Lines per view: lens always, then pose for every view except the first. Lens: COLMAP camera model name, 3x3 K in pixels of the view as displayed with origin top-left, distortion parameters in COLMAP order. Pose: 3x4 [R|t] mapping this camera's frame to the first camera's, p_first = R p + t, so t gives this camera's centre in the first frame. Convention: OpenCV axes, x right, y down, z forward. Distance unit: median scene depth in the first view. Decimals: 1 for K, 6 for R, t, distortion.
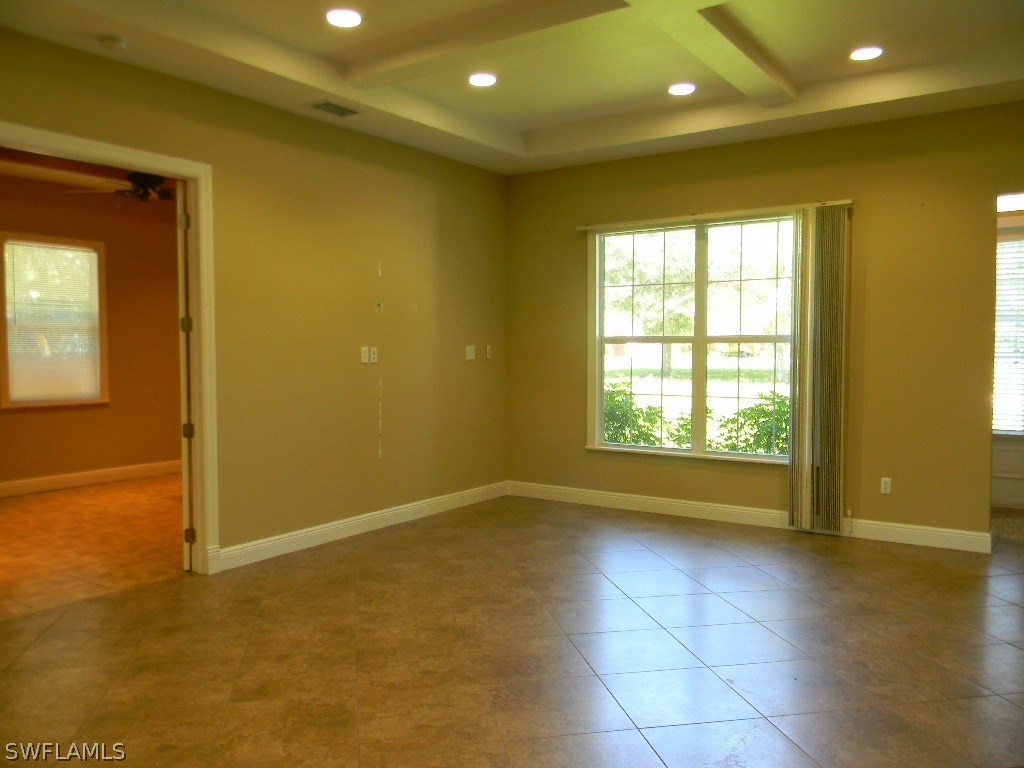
lens RADIAL K [[828.2, 0, 512.0], [0, 828.2, 384.0], [0, 0, 1]] dist [0.017036, -0.000906]
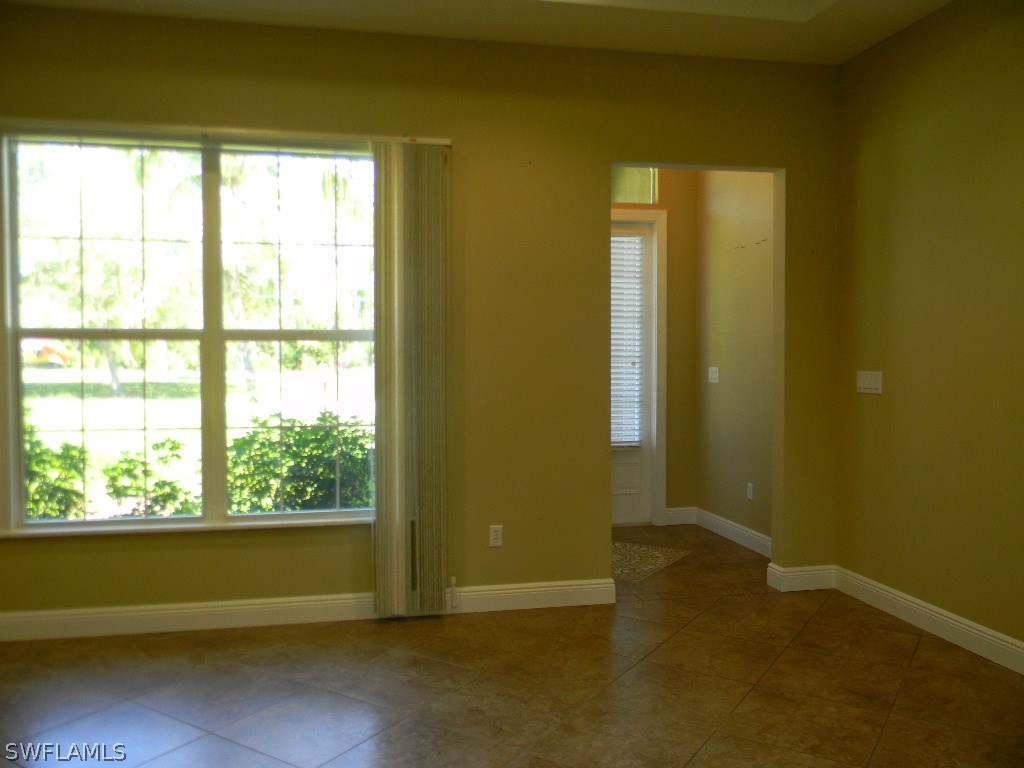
lens RADIAL K [[828.2, 0, 512.0], [0, 828.2, 384.0], [0, 0, 1]] dist [0.017036, -0.000906]
pose [[0.698001, -0.020876, 0.715793, -0.062979], [0.030477, 0.999535, -0.000568, -0.011120], [-0.715448, 0.022211, 0.698313, 0.454651]]
